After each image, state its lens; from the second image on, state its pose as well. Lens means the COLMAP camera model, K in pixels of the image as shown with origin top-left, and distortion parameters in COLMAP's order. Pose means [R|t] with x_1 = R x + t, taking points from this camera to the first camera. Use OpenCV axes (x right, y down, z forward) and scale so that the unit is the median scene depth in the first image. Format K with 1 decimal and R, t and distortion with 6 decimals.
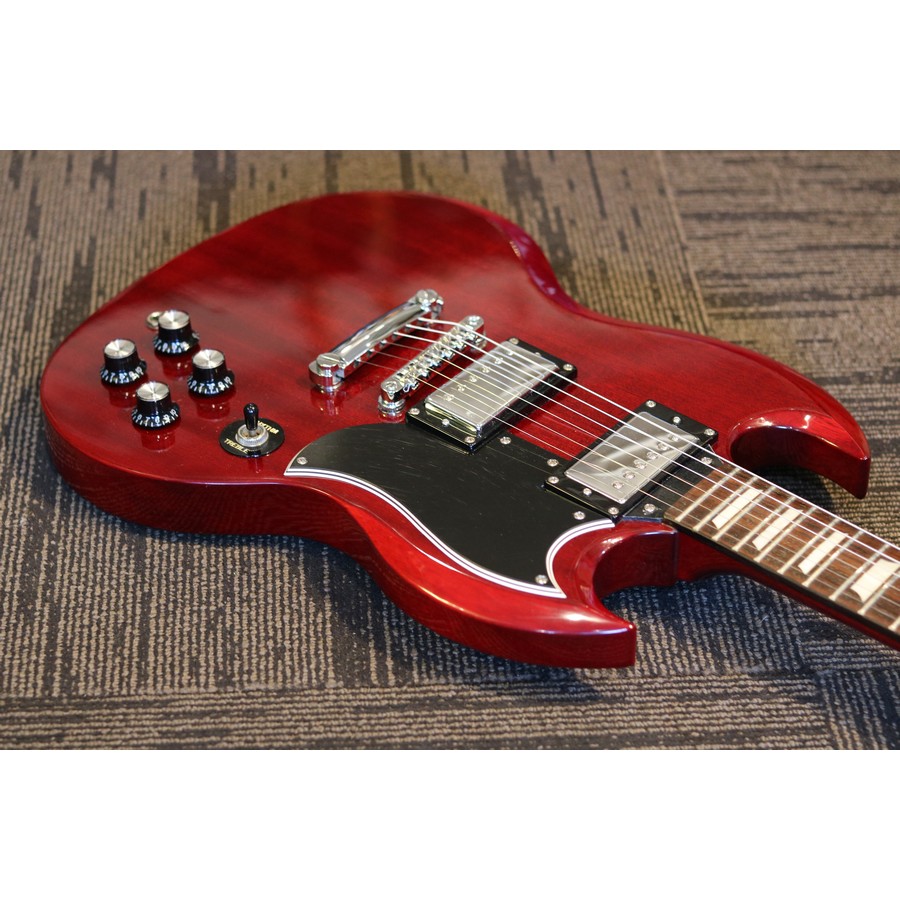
lens RADIAL K [[2174.4, 0, 450.0], [0, 2174.4, 450.0], [0, 0, 1]] dist [-0.049098, -0.764801]
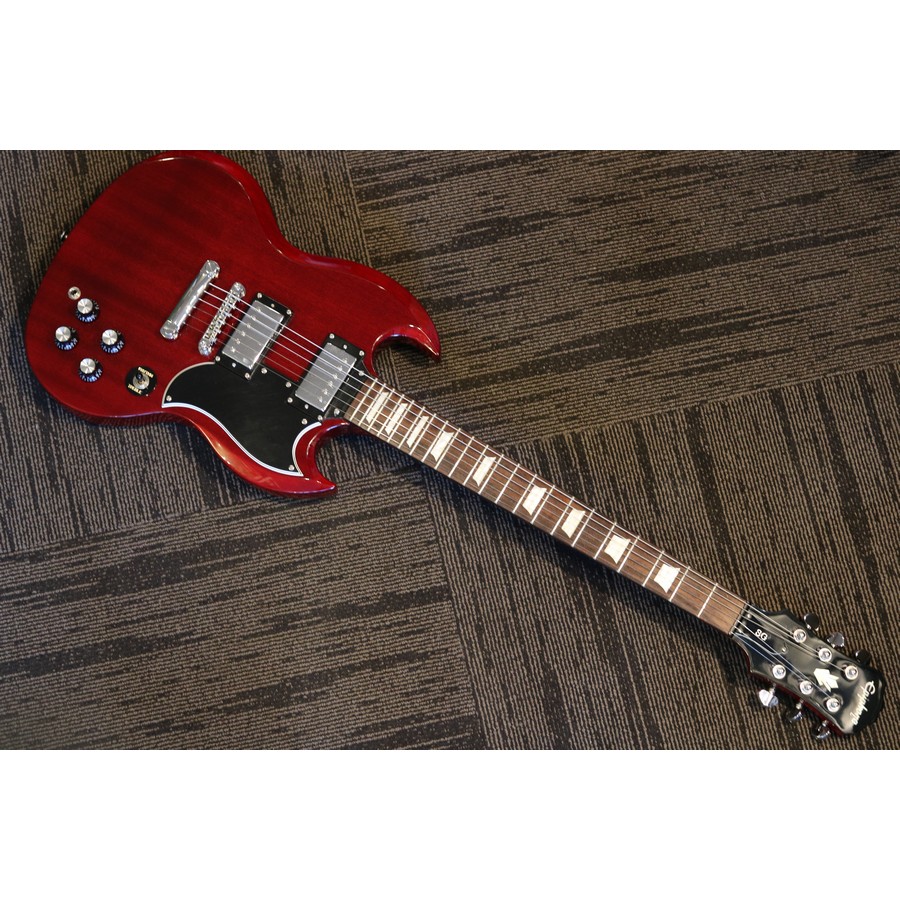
lens RADIAL K [[2174.4, 0, 450.0], [0, 2174.4, 450.0], [0, 0, 1]] dist [-0.049098, -0.764801]
pose [[0.988405, -0.146555, 0.039713, 0.111437], [0.096031, 0.805950, 0.584142, -1.181145], [-0.117616, -0.573556, 0.810679, -0.769758]]
